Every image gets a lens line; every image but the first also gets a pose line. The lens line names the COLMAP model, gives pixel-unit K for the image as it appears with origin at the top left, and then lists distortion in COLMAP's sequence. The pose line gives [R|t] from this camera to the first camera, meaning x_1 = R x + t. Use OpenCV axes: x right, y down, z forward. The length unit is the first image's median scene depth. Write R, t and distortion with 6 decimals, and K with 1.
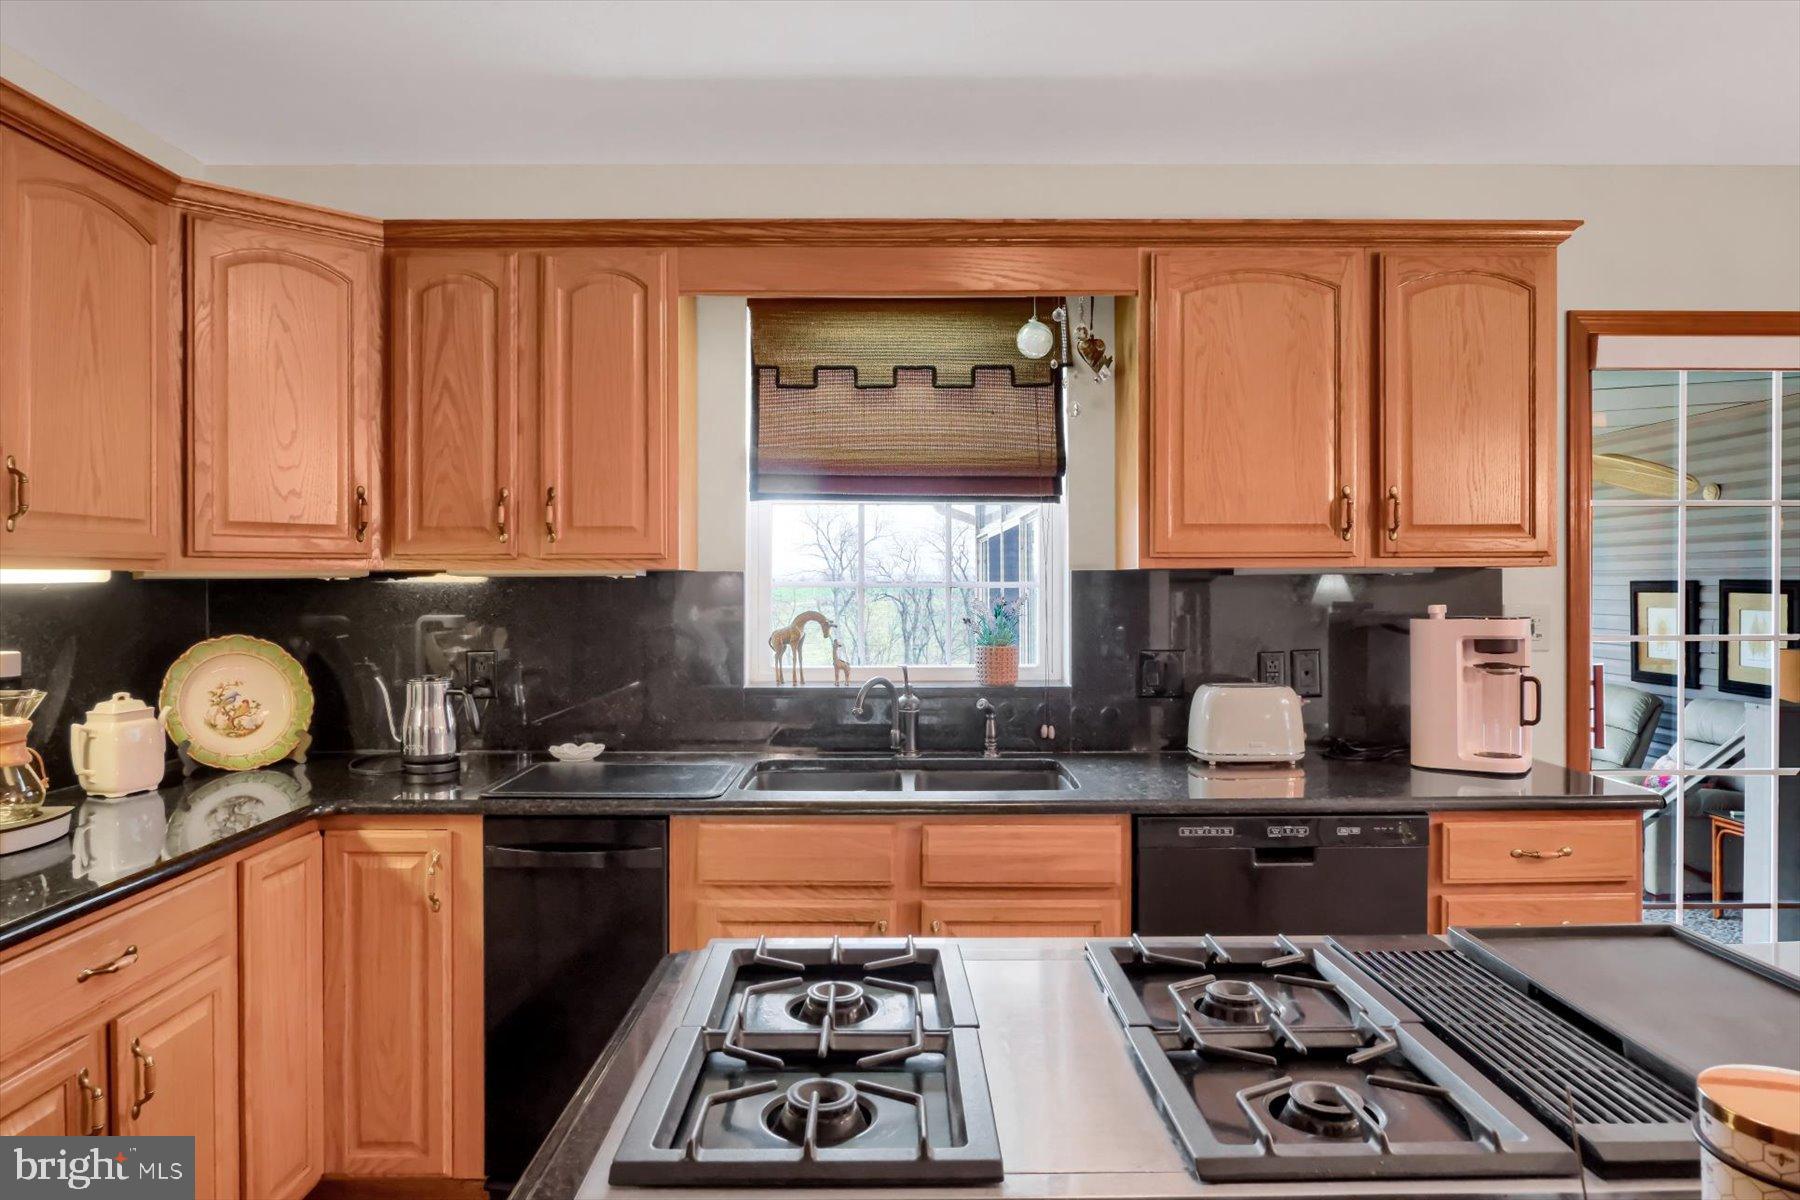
lens RADIAL K [[1138.4, 0, 900.0], [0, 1138.4, 600.0], [0, 0, 1]] dist [-0.010518, 0.000440]
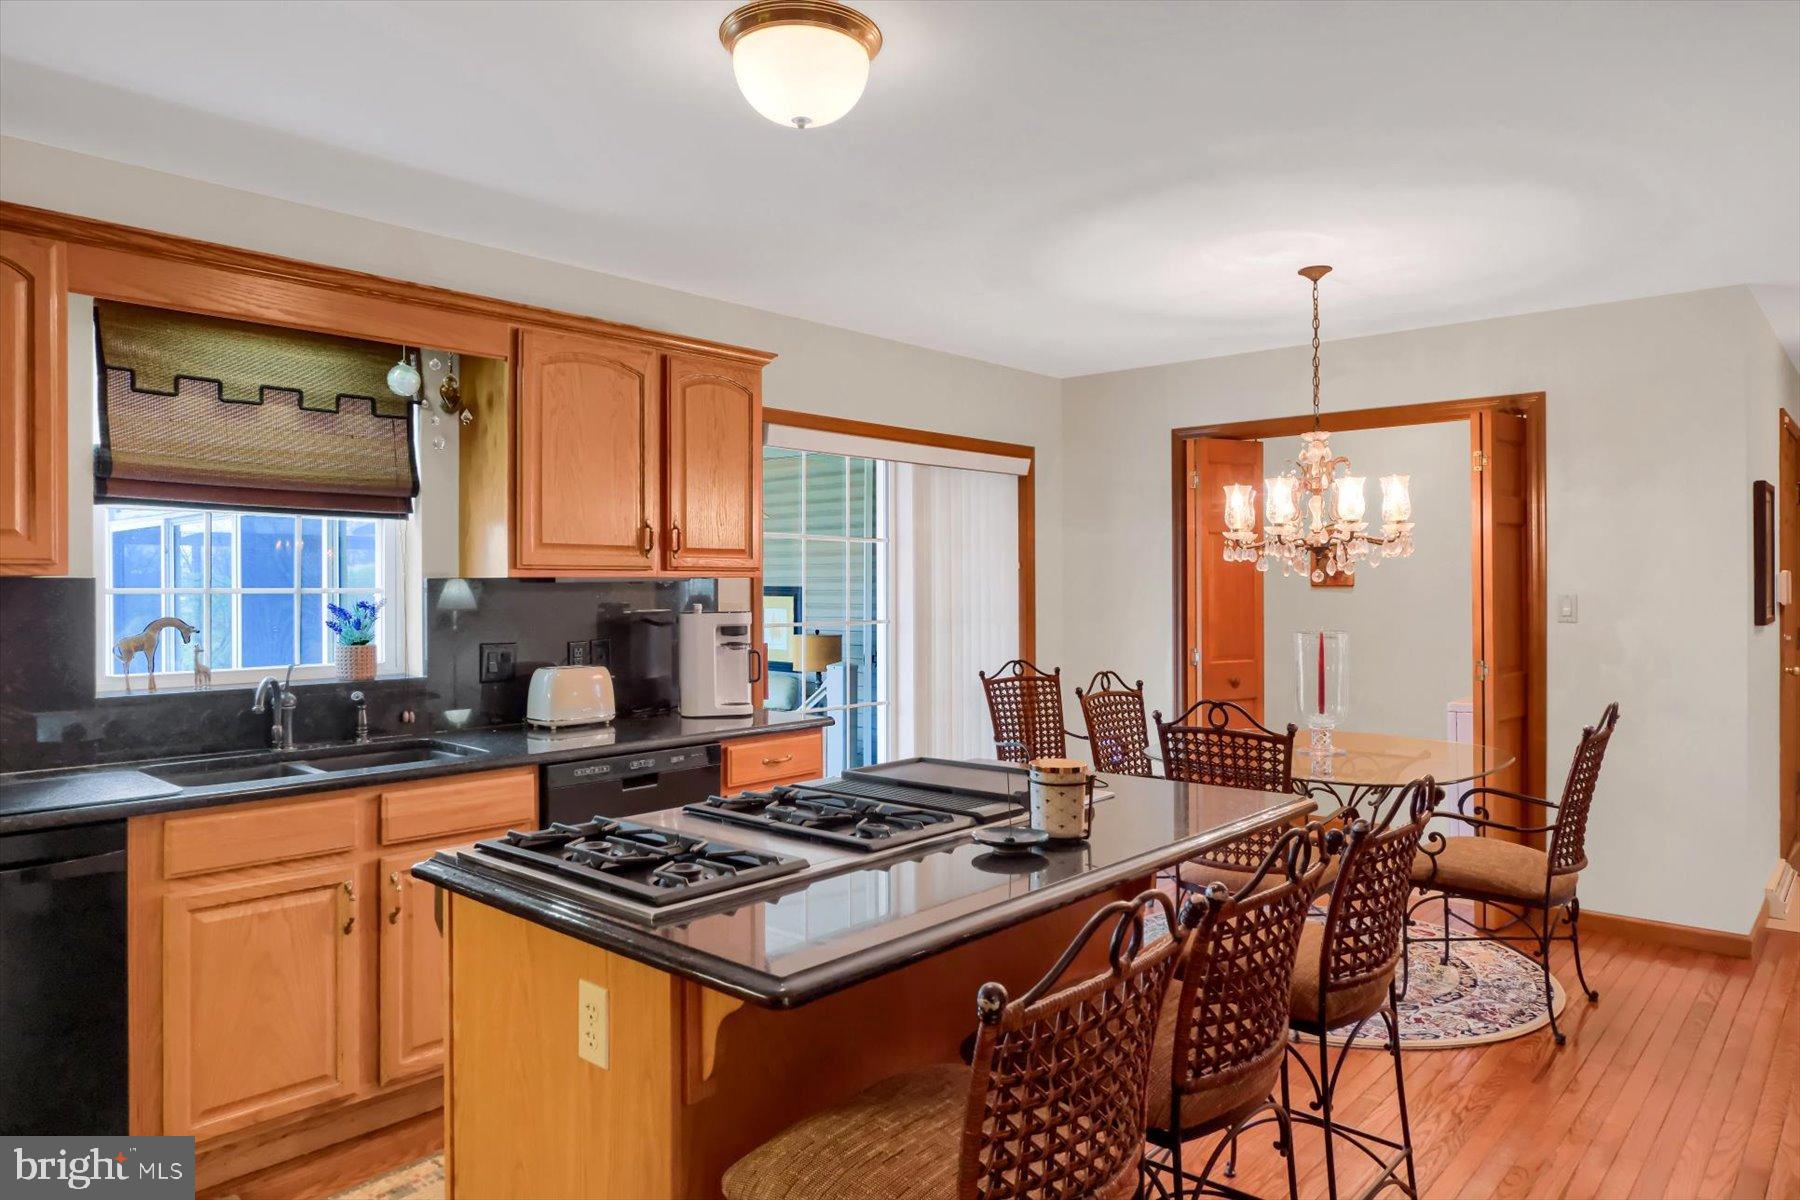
lens RADIAL K [[1138.4, 0, 900.0], [0, 1138.4, 600.0], [0, 0, 1]] dist [-0.010518, 0.000440]
pose [[0.676686, -0.008332, 0.736225, -0.422532], [0.014232, 0.999897, -0.001766, 0.006246], [-0.736134, 0.011673, 0.676735, -0.169933]]
